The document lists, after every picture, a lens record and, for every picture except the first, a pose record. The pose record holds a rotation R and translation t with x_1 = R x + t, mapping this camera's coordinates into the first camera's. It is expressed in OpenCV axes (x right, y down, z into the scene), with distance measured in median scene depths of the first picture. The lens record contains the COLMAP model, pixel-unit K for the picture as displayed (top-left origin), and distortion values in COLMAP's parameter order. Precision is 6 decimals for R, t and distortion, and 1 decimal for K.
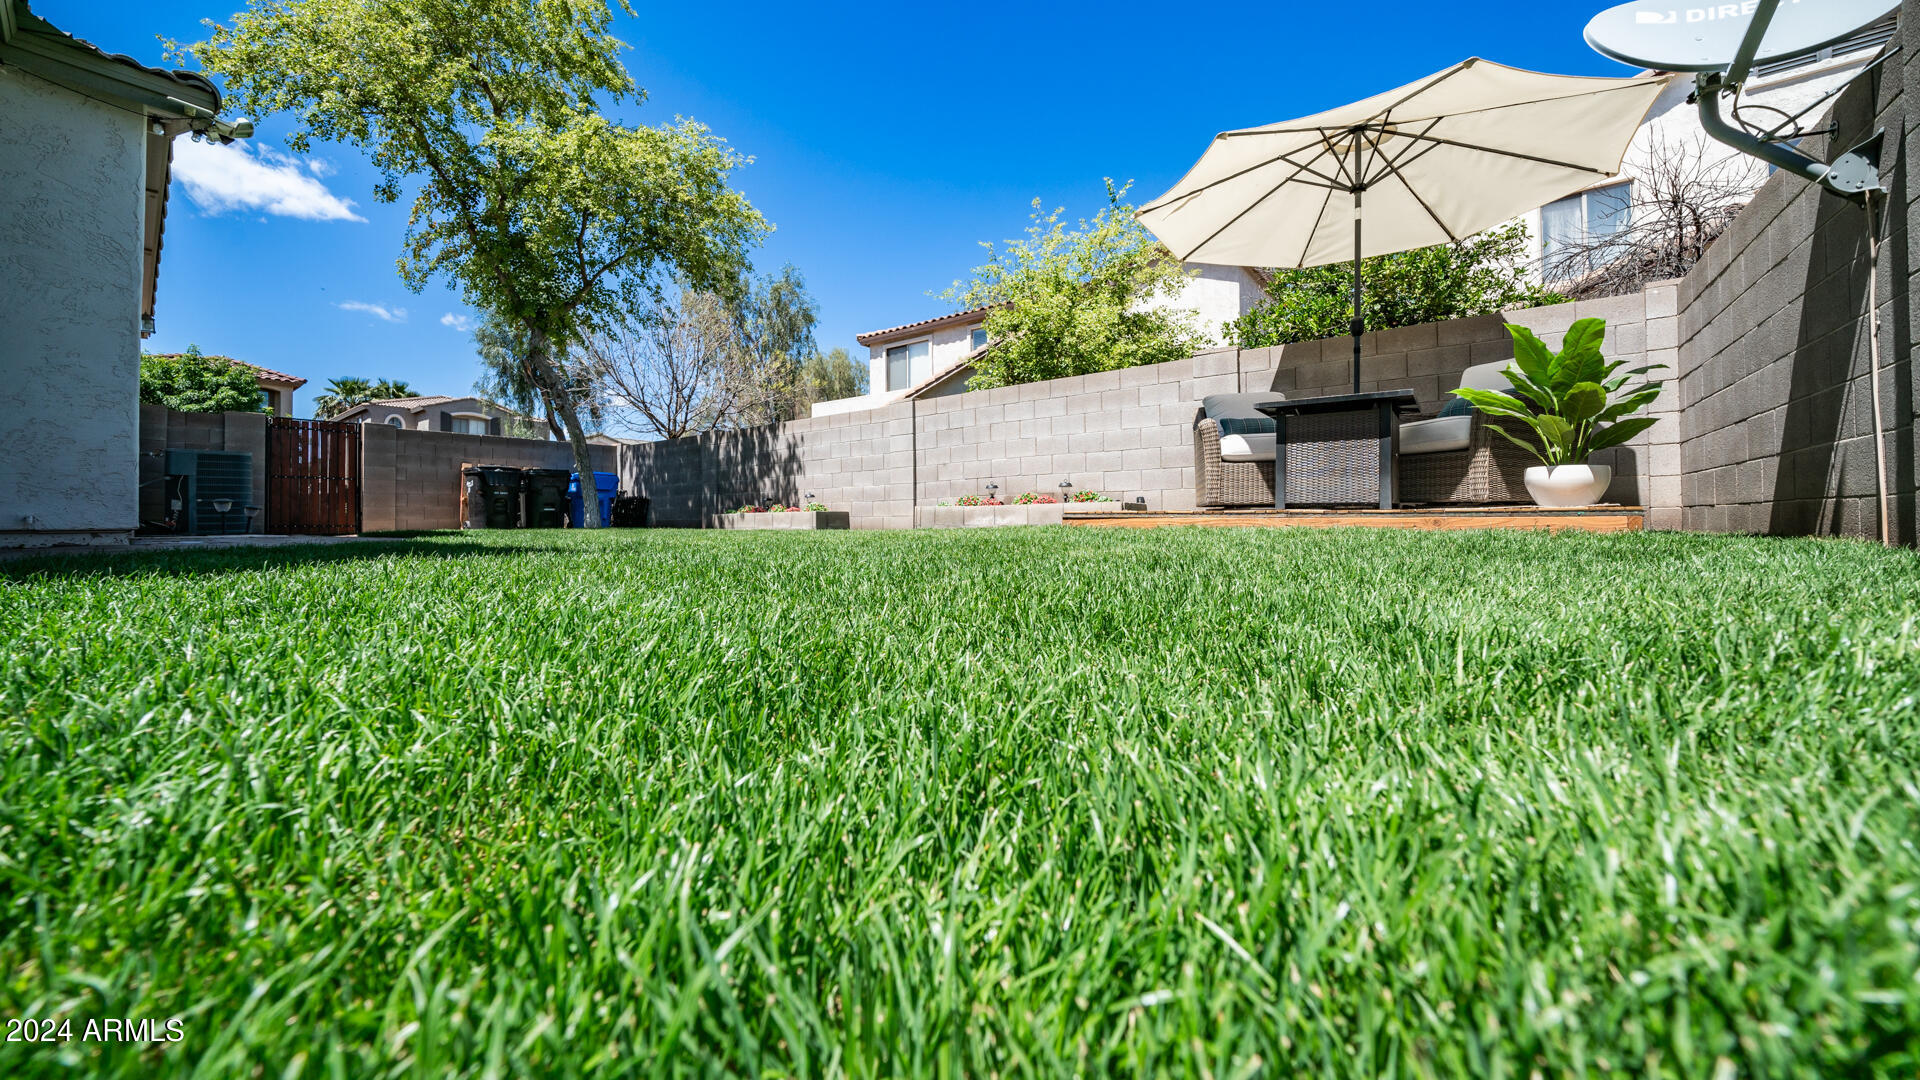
lens RADIAL K [[673.2, 0, 952.0], [0, 673.2, 506.8], [0, 0, 1]] dist [-0.004522, -0.000146]
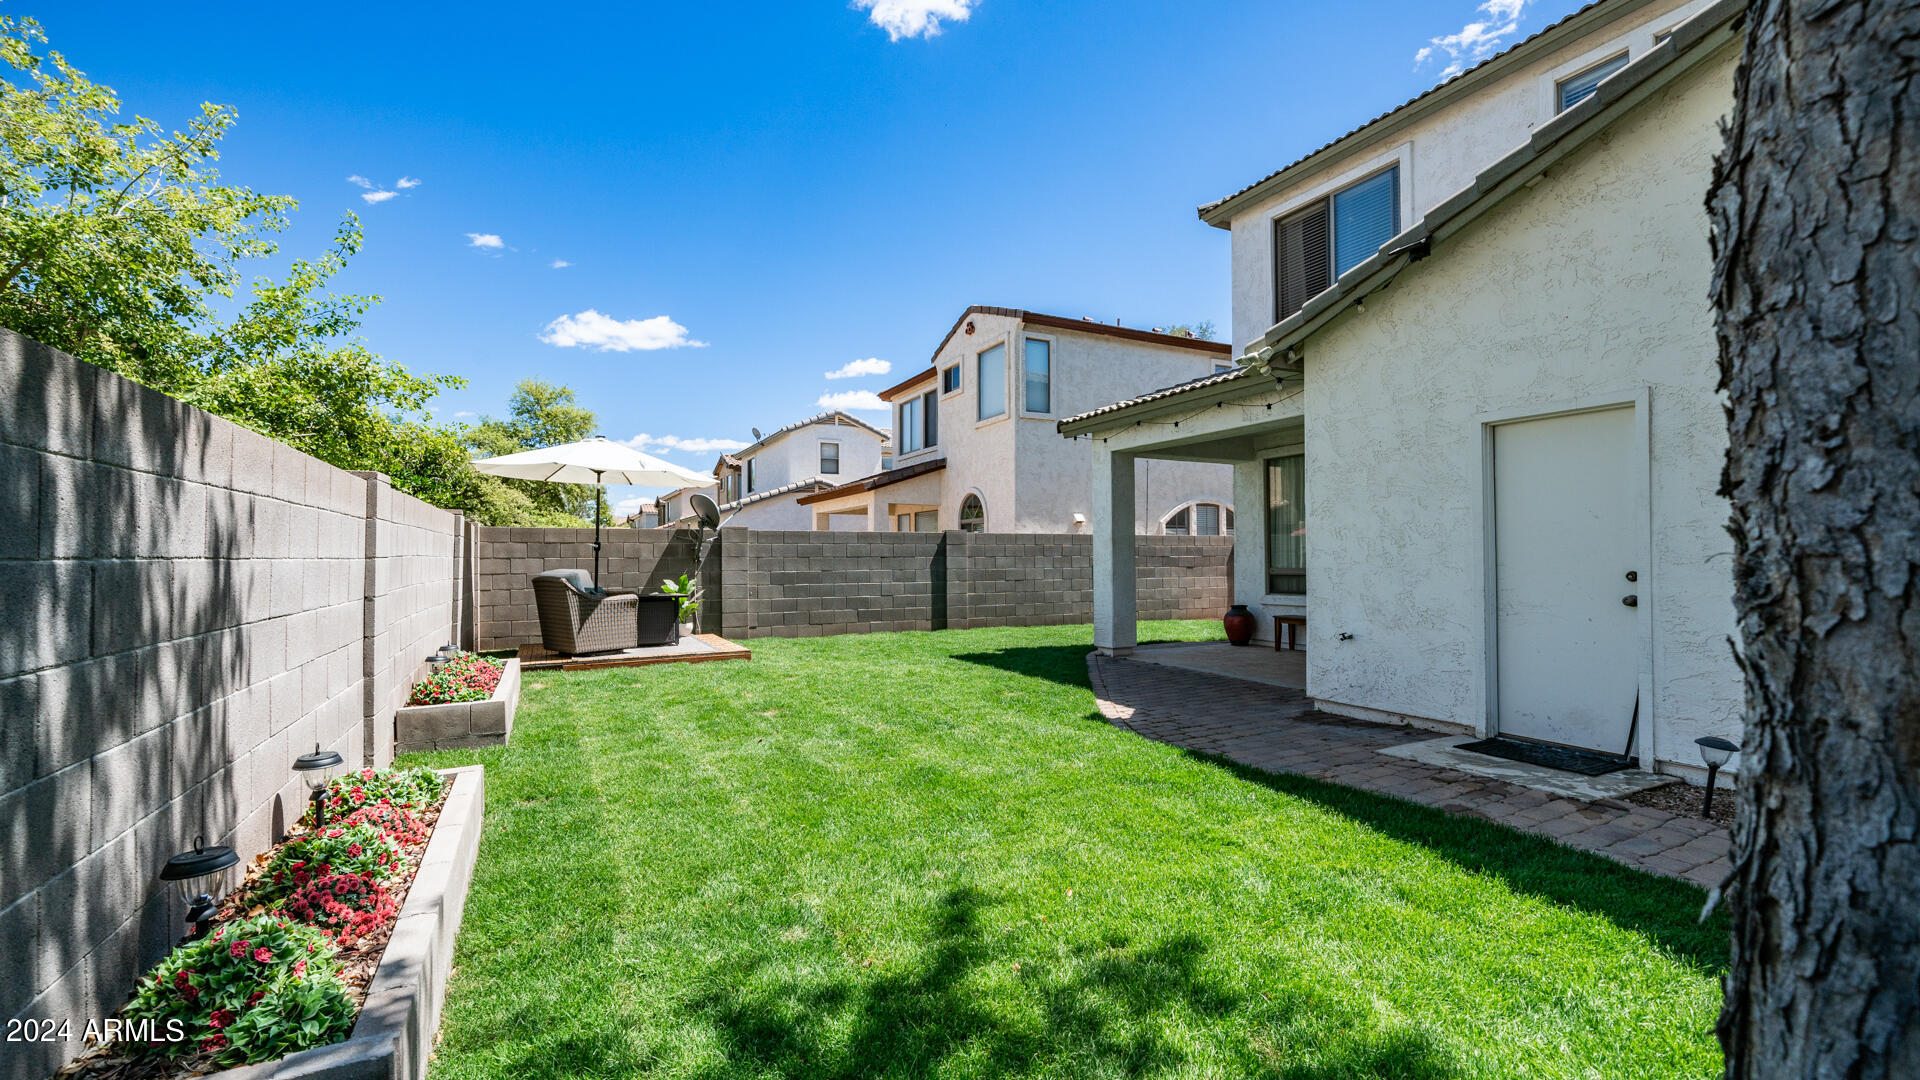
lens RADIAL K [[806.6, 0, 946.3], [0, 806.6, 548.9], [0, 0, 1]] dist [0.000507, 0.000192]
pose [[-0.899453, 0.013471, 0.436809, -0.522345], [-0.000754, 0.999476, -0.032375, -0.080283], [-0.437016, -0.029449, -0.898971, 1.095524]]
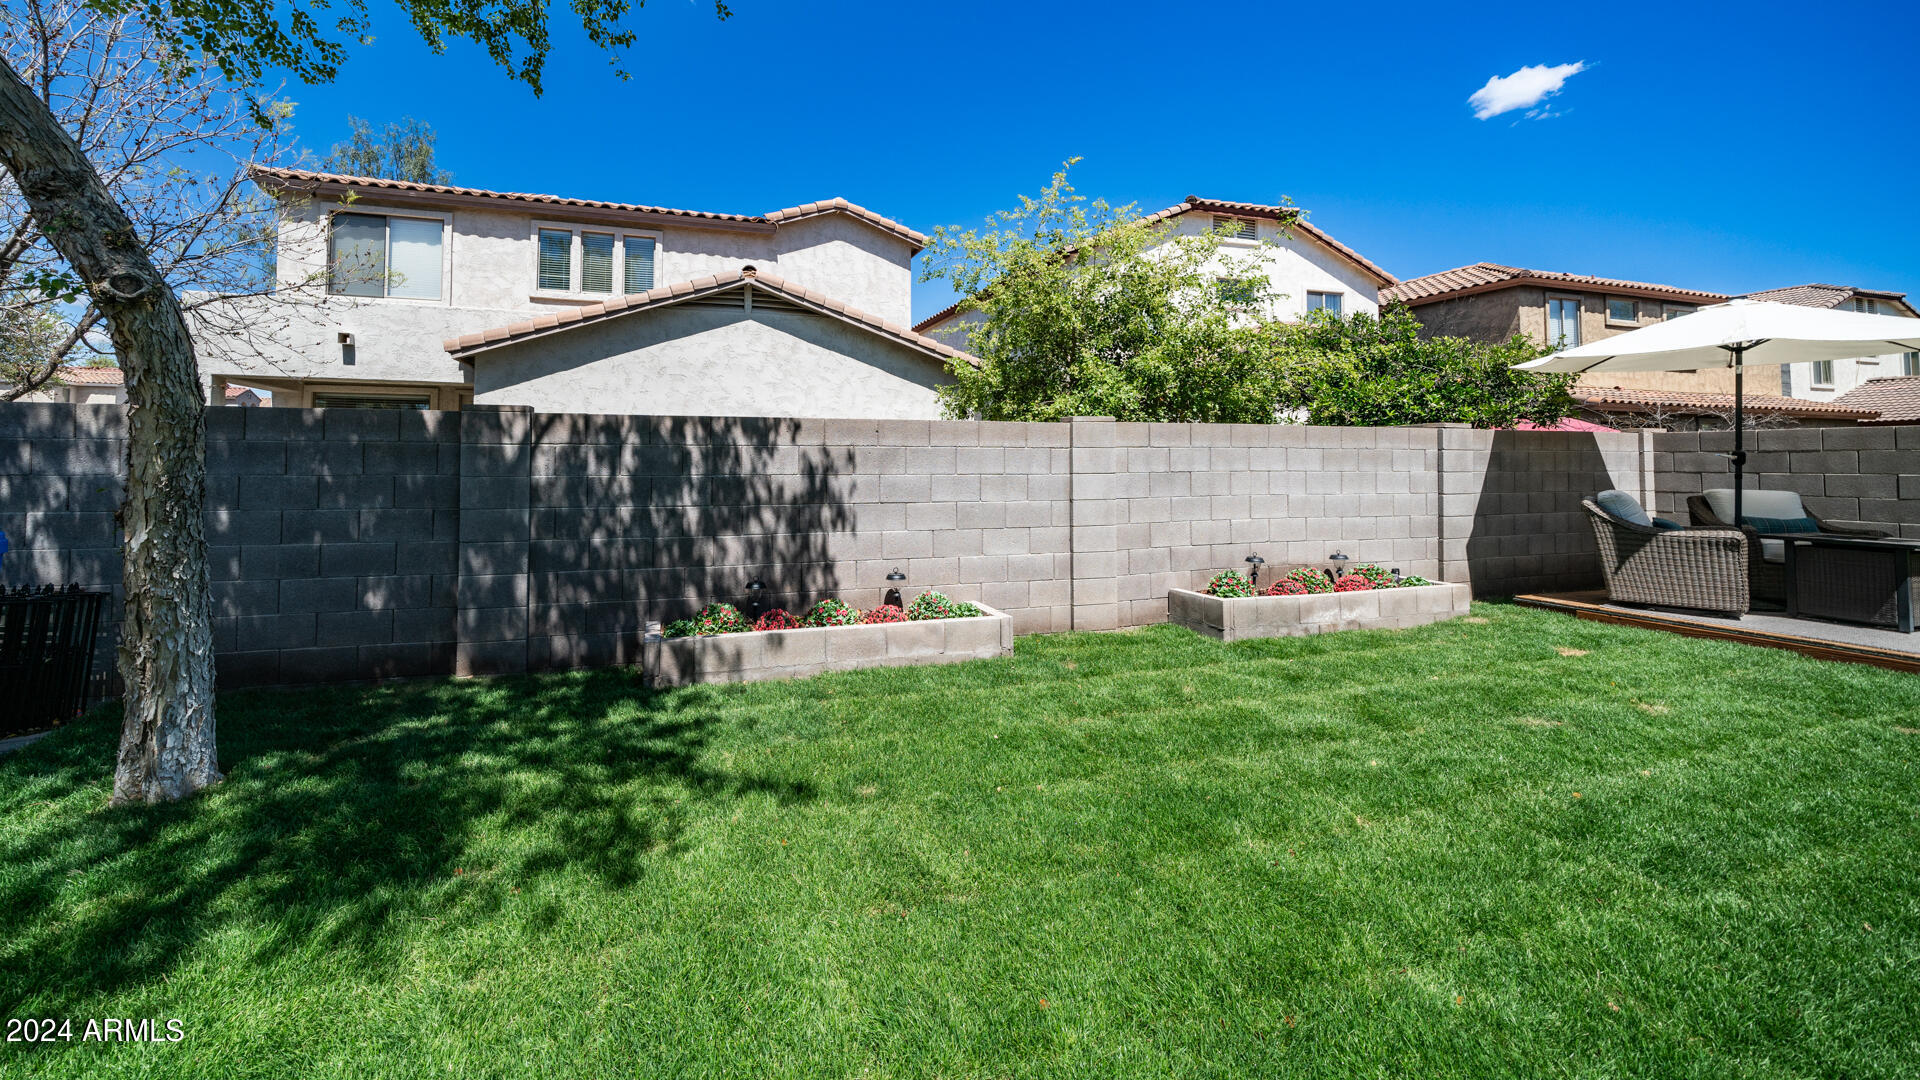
lens RADIAL K [[711.1, 0, 859.7], [0, 711.1, 432.3], [0, 0, 1]] dist [-0.001226, -0.005723]
pose [[0.596097, 0.040864, 0.801872, -0.617003], [-0.023616, 0.999164, -0.033363, -0.098999], [-0.802565, 0.000951, 0.596564, 0.655633]]
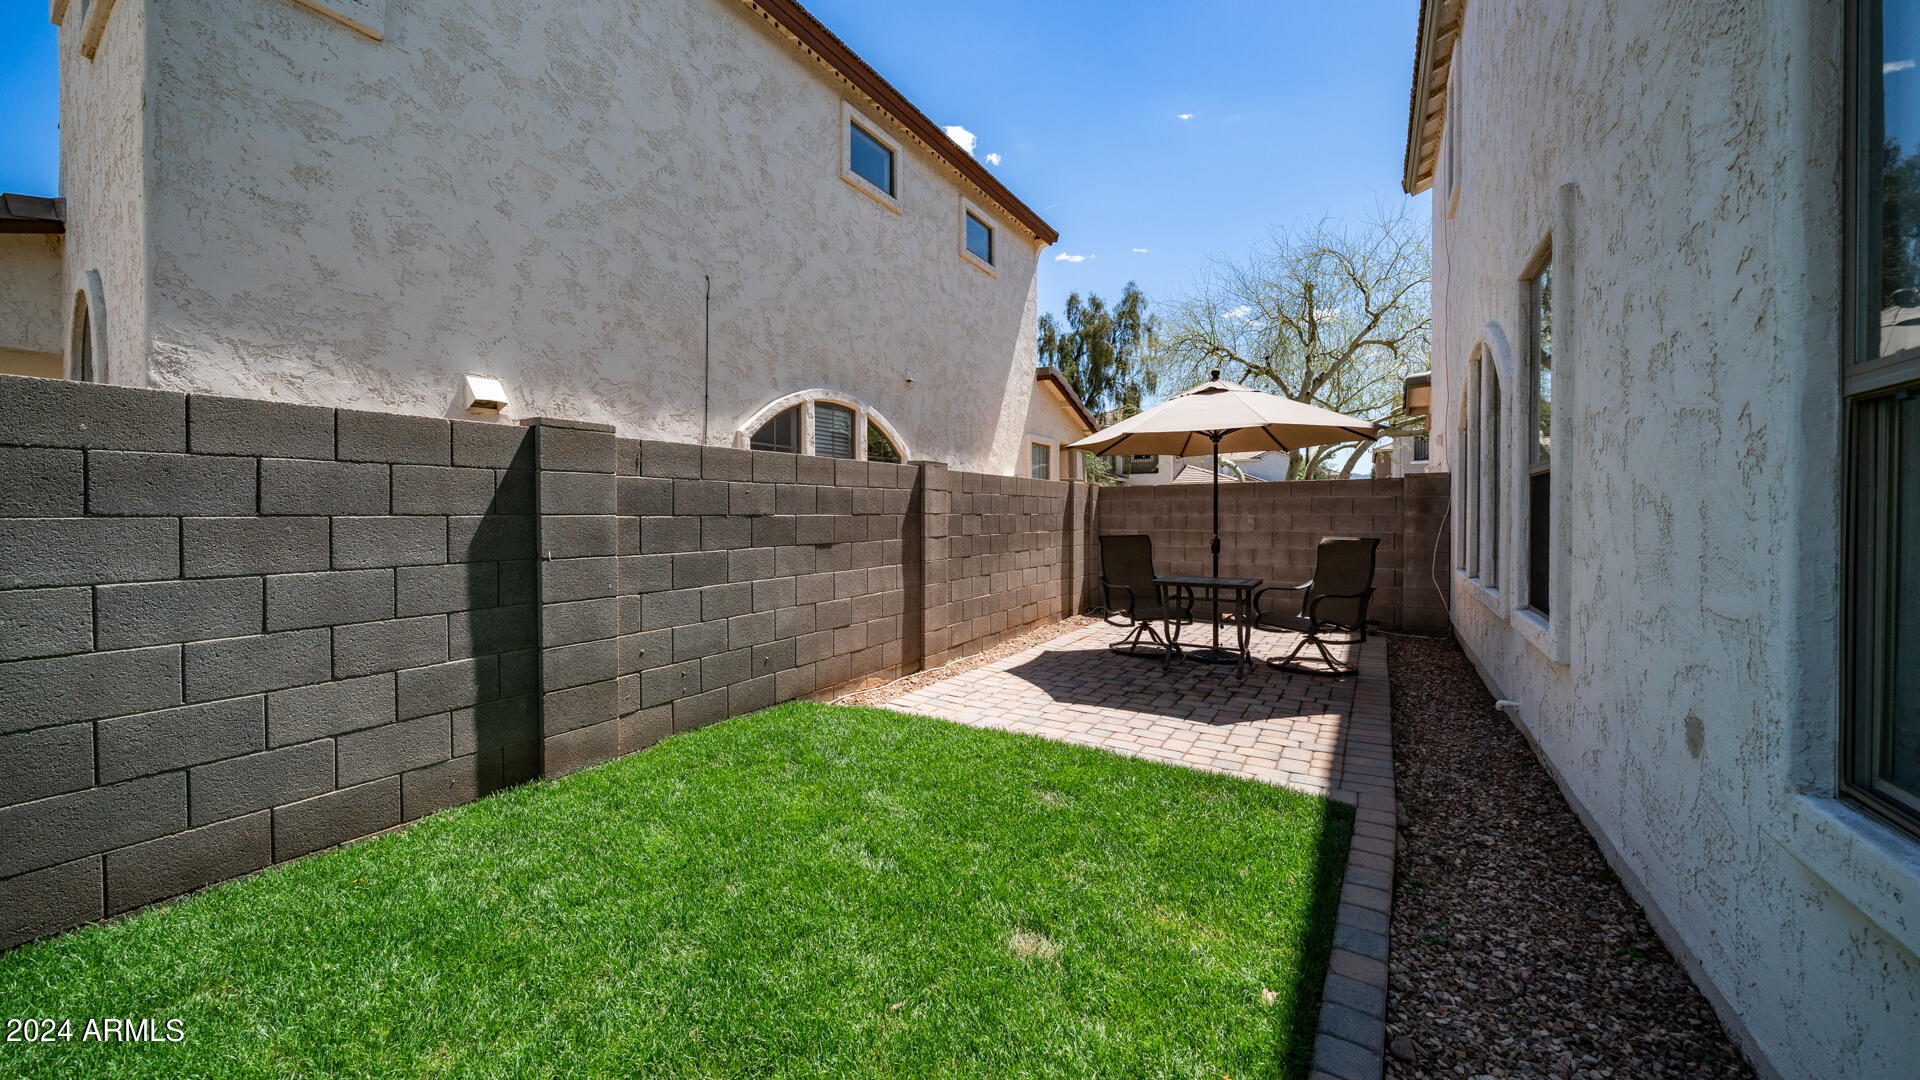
lens RADIAL K [[682.2, 0, 879.3], [0, 682.2, 525.1], [0, 0, 1]] dist [0.000109, 0.000012]
pose [[-0.999519, 0.008915, -0.029708, -0.289139], [0.009003, 0.999955, -0.002825, -0.107813], [0.029681, -0.003091, -0.999555, -0.037606]]
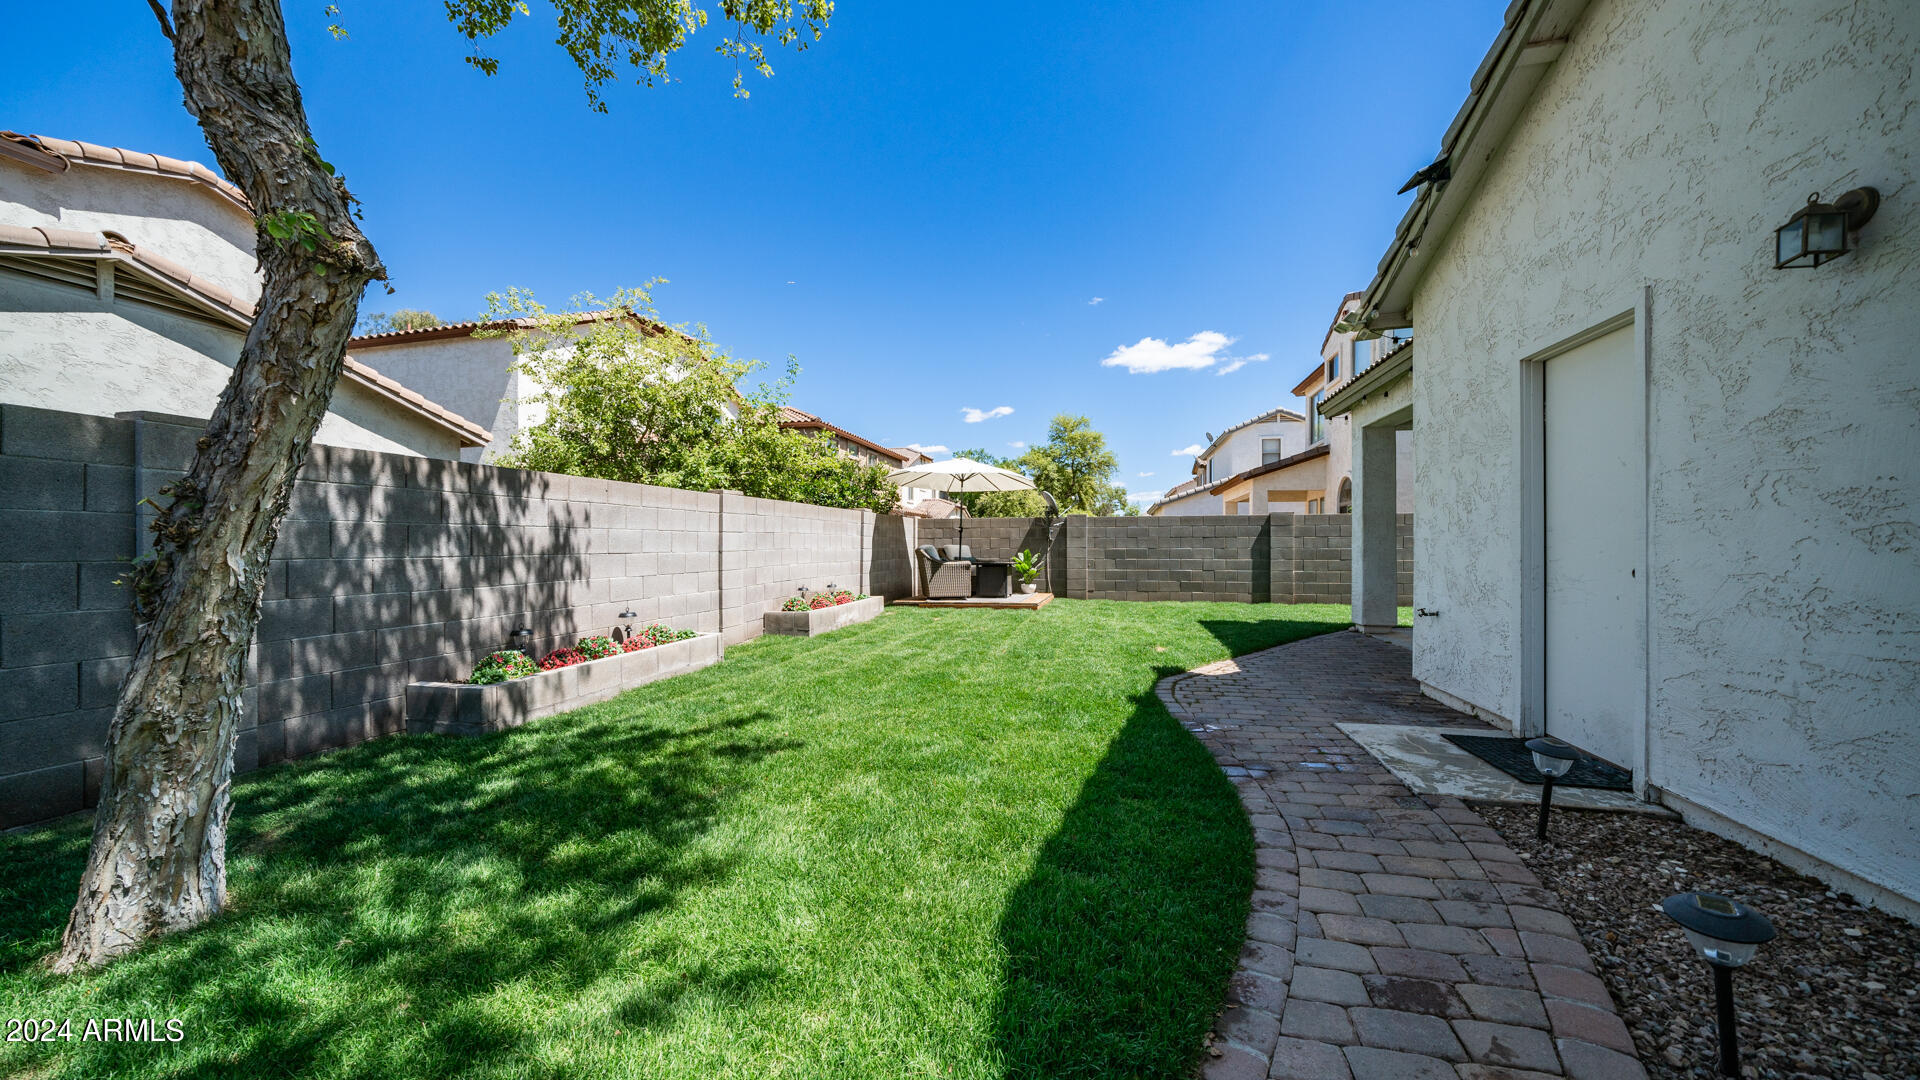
lens RADIAL K [[657.1, 0, 946.2], [0, 657.1, 548.0], [0, 0, 1]] dist [-0.004232, -0.000242]
pose [[-0.392065, 0.002622, 0.919934, -0.802084], [-0.015924, 0.999827, -0.009636, -0.069620], [-0.919800, -0.018427, -0.391956, 0.904752]]
